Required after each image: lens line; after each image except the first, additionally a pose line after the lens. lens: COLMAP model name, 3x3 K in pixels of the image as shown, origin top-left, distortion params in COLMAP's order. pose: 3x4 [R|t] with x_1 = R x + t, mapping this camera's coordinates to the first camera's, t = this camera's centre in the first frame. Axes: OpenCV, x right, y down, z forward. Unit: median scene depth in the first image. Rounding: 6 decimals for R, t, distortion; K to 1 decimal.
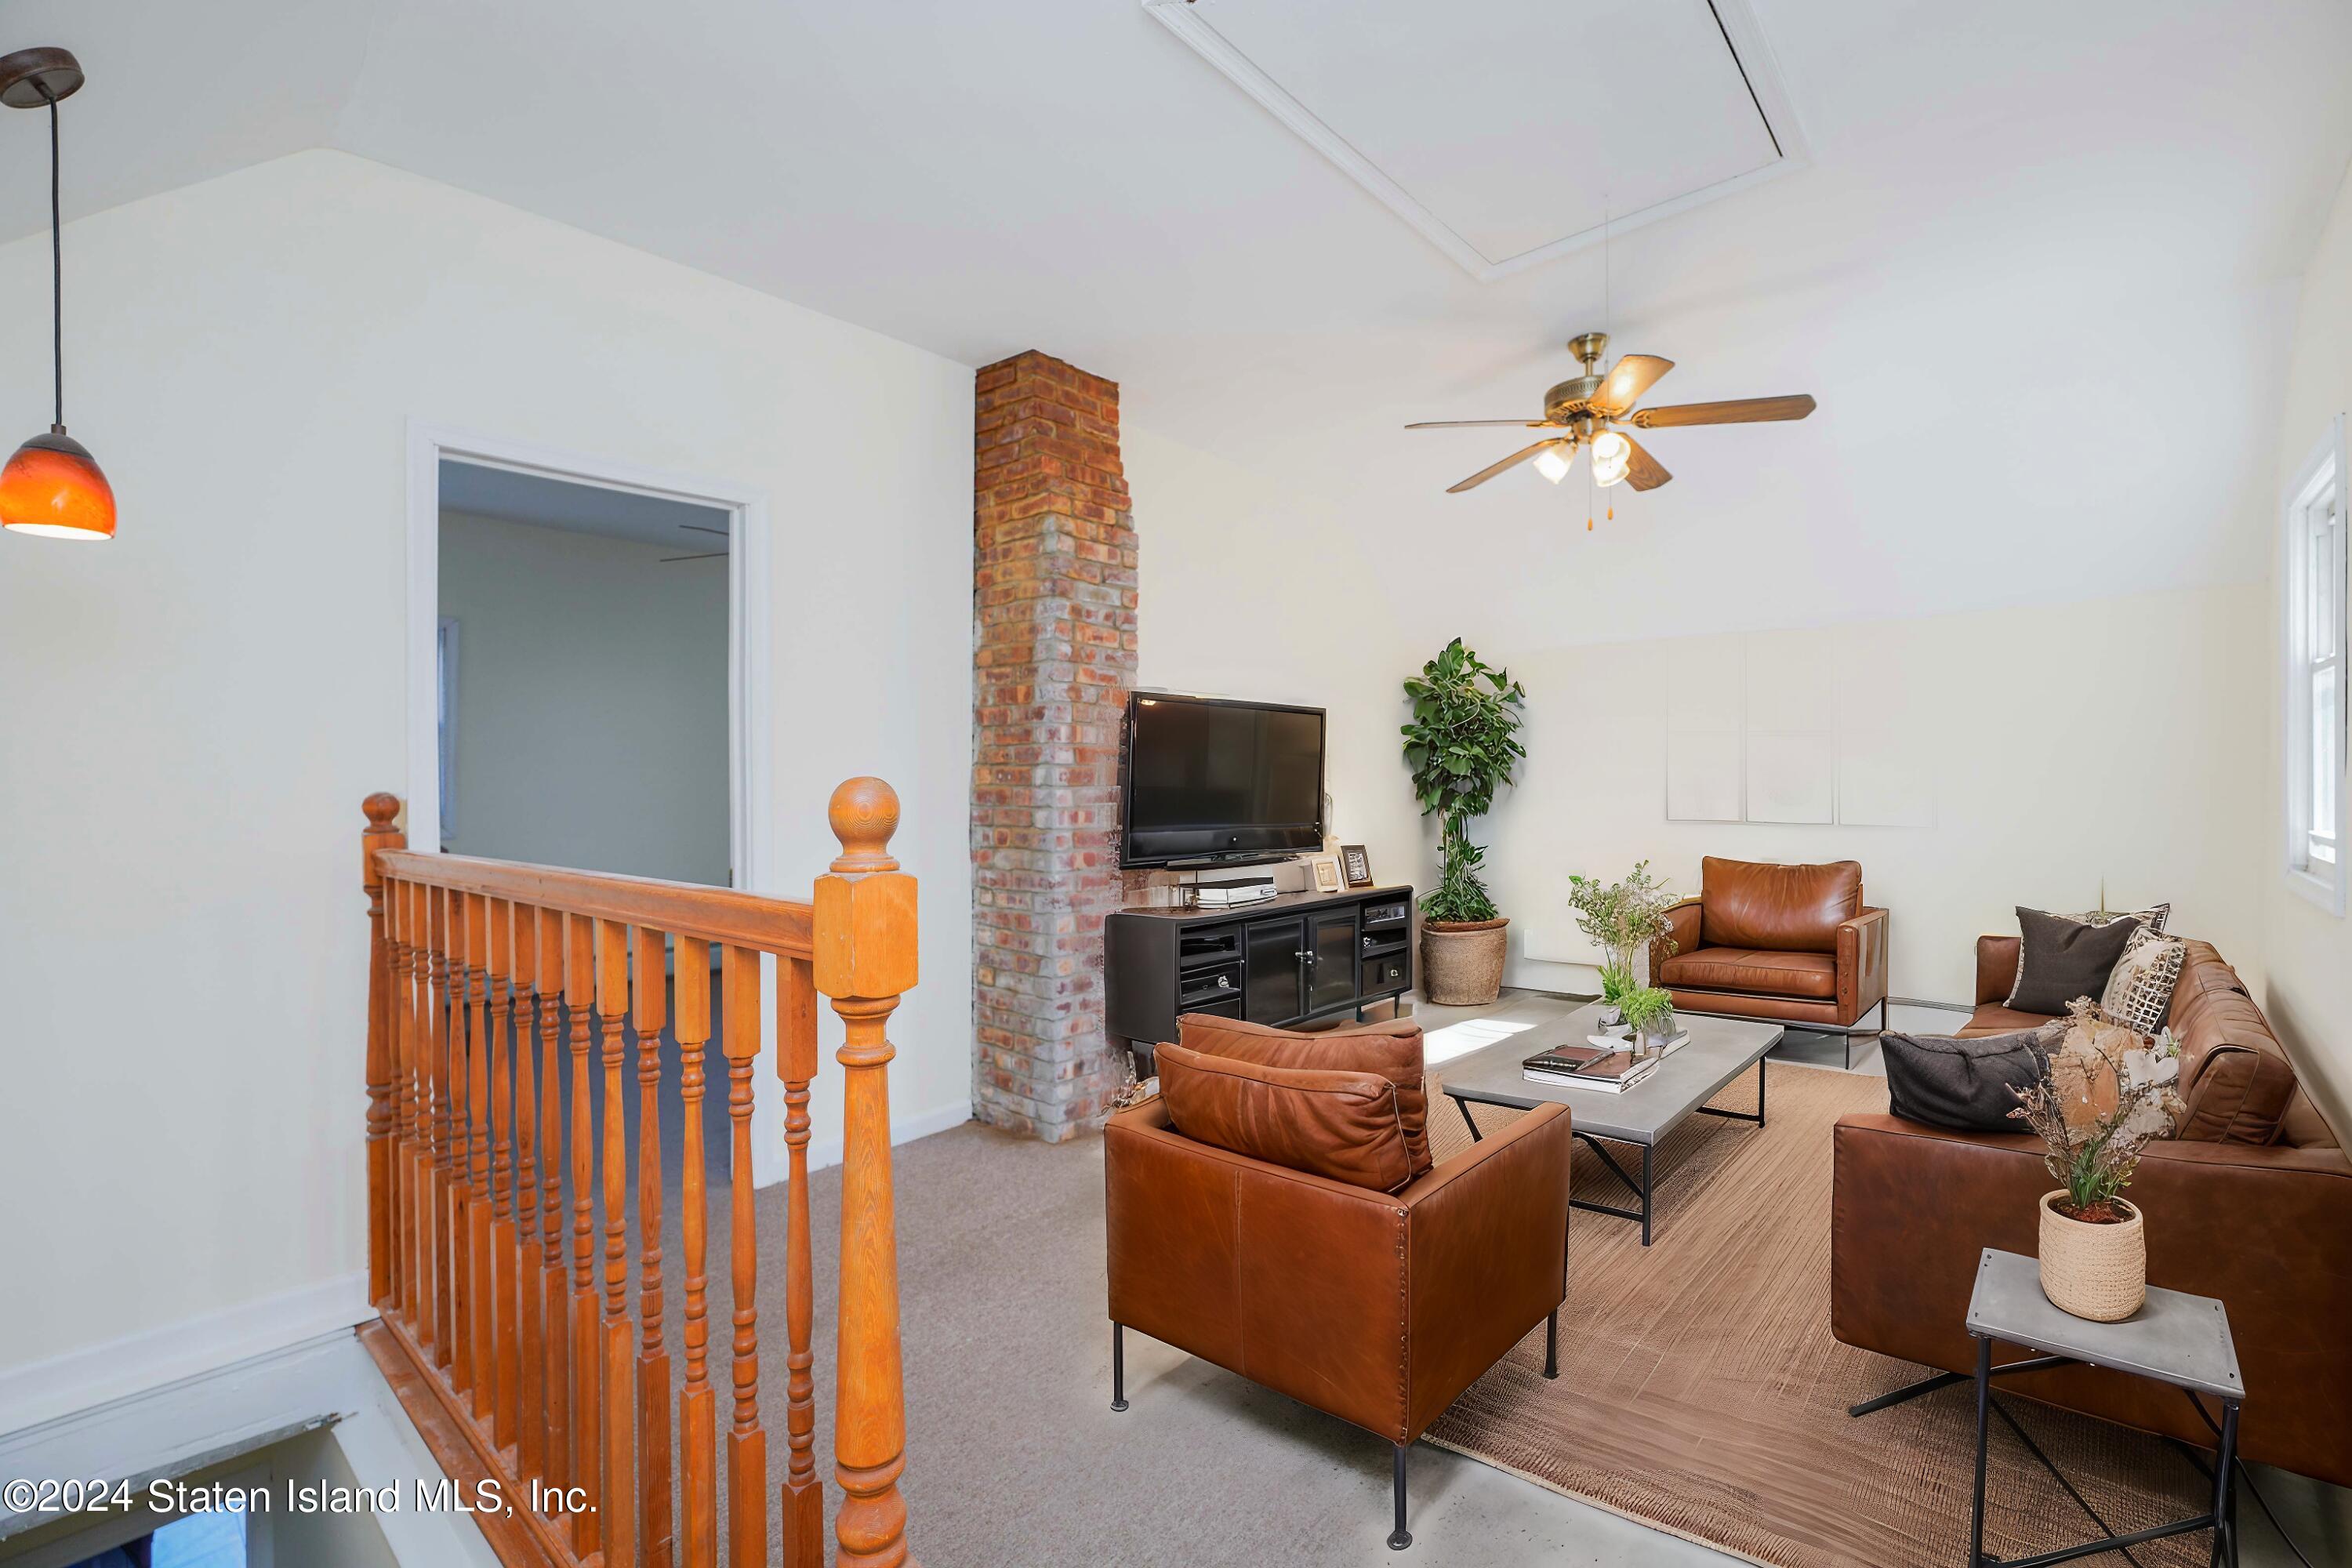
lens RADIAL K [[1041.3, 0, 1175.3], [0, 1041.3, 792.0], [0, 0, 1]] dist [-0.000581, -0.000006]
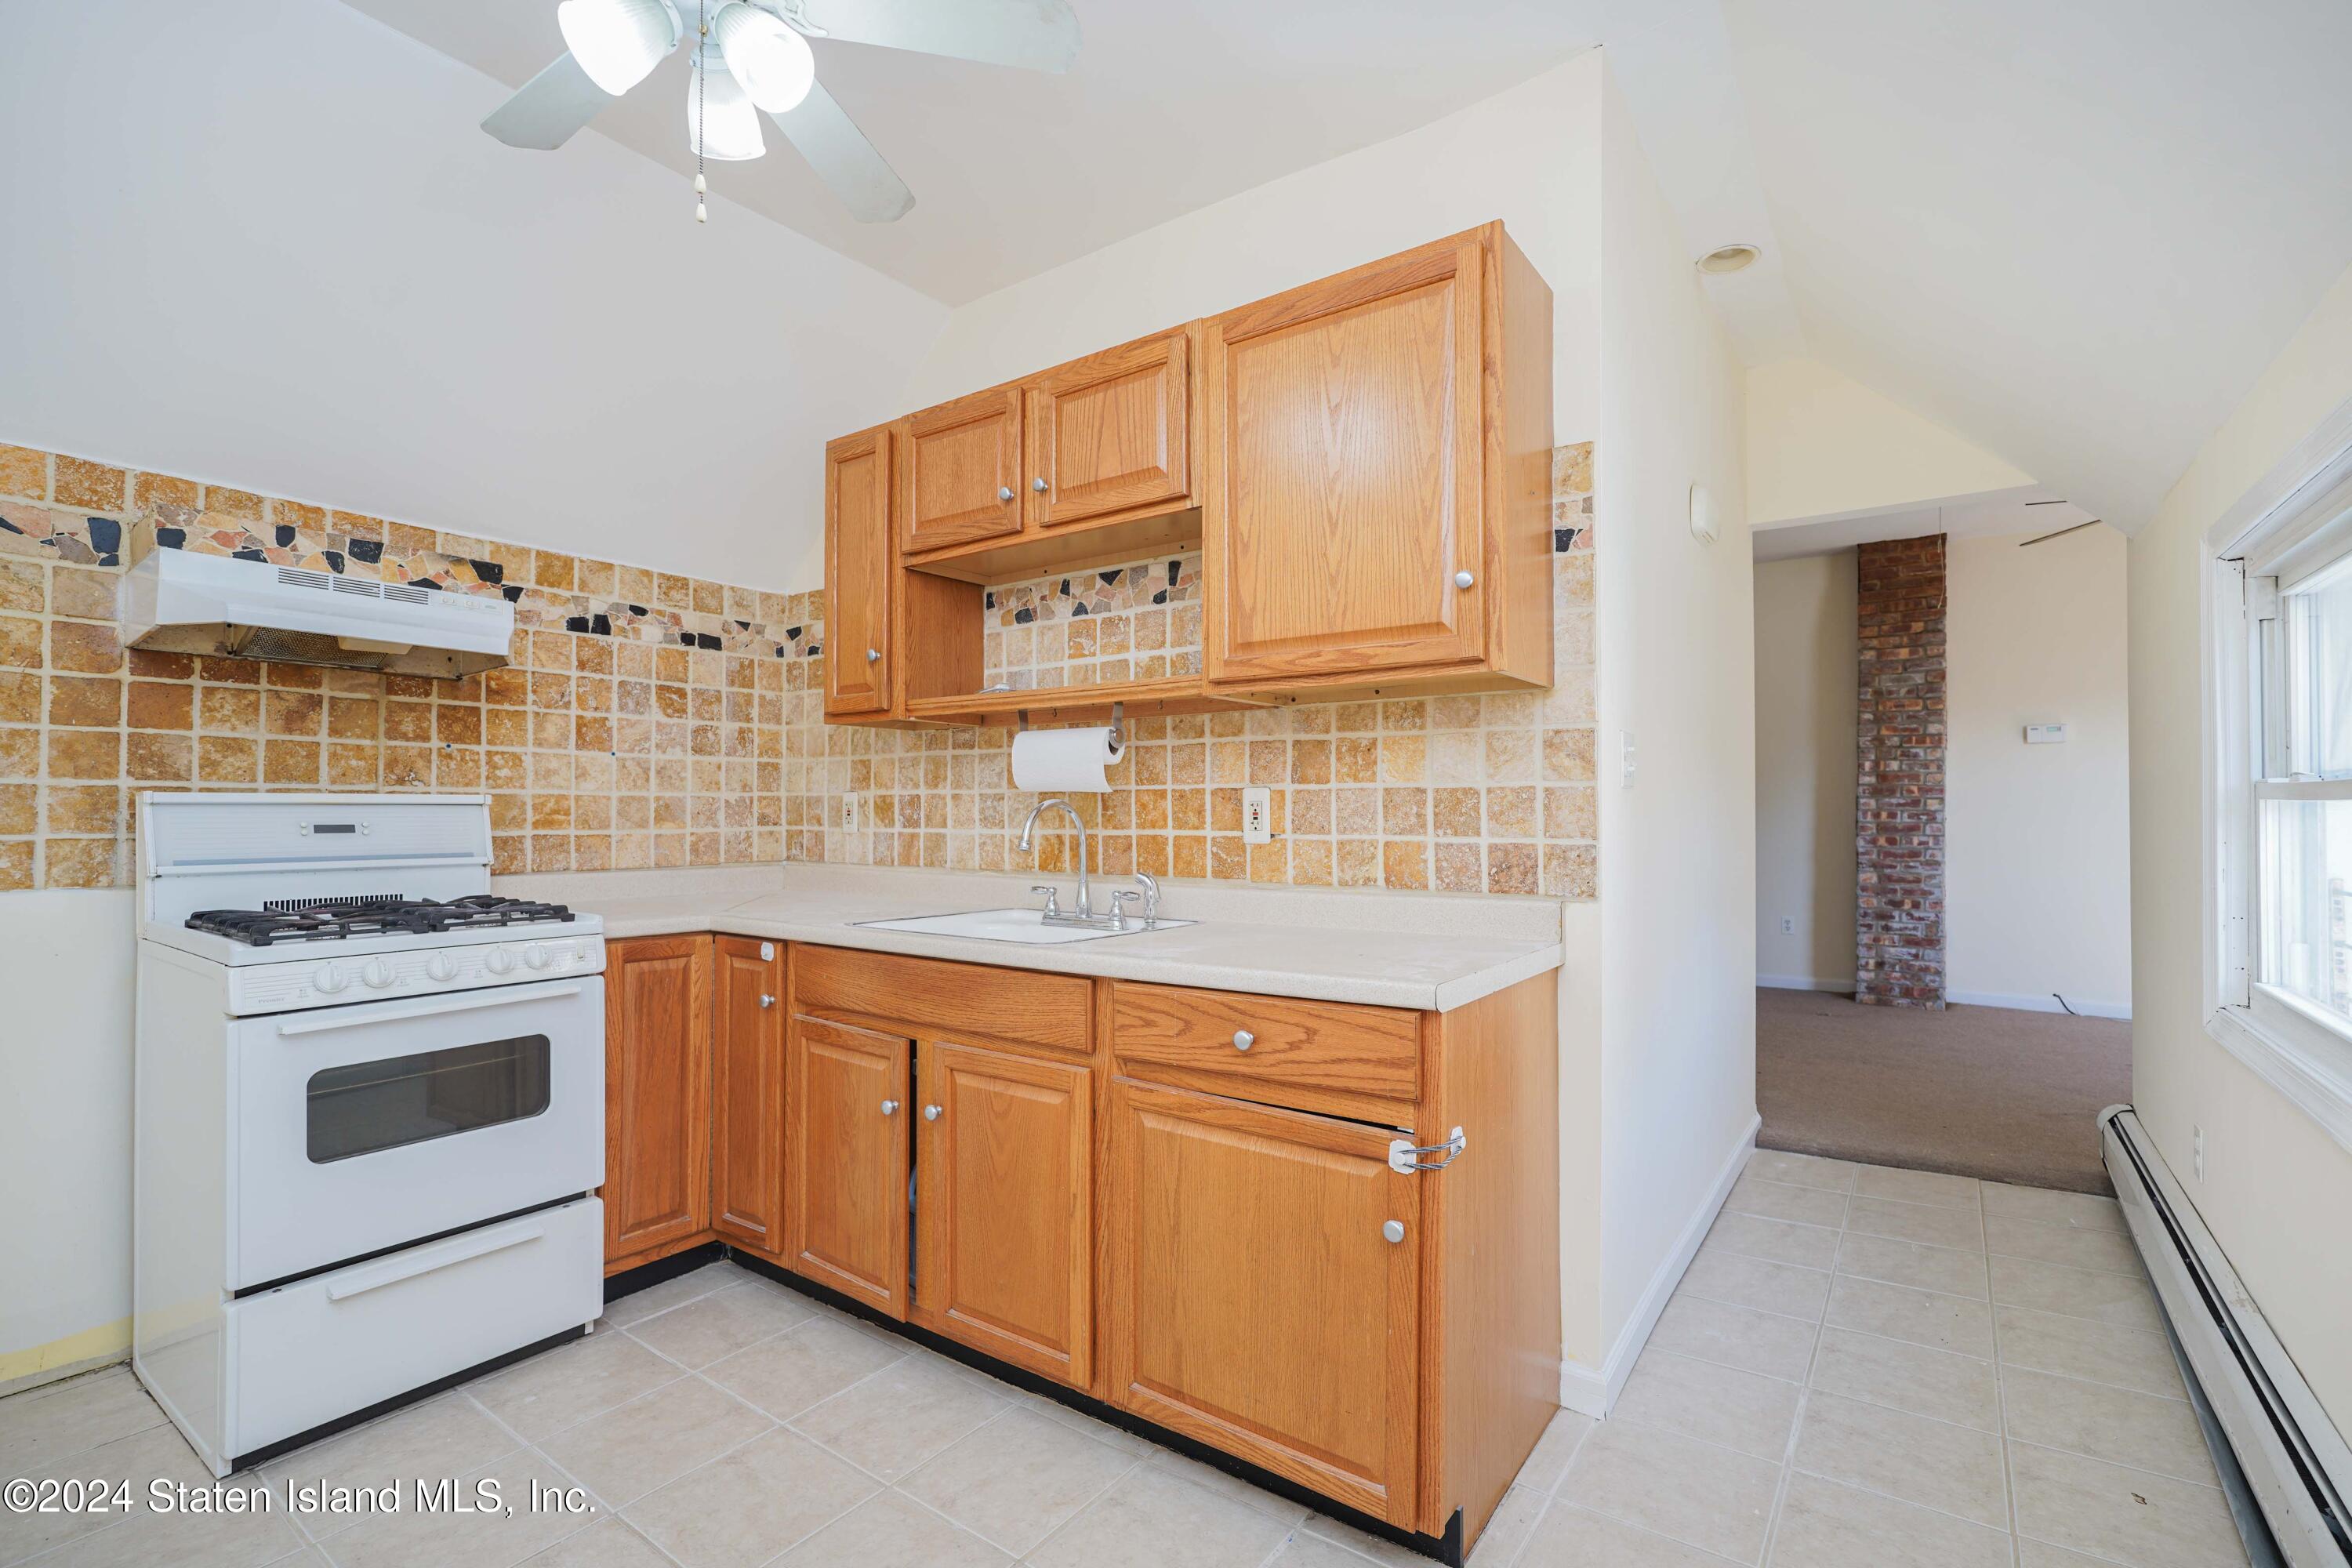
lens RADIAL K [[1045.4, 0, 1177.5], [0, 1045.4, 791.2], [0, 0, 1]] dist [-0.001322, 0.000291]
pose [[0.104059, -0.006206, -0.994552, 1.464959], [-0.005621, 0.999961, -0.006828, 0.003384], [0.994555, 0.006301, 0.104020, -0.302162]]
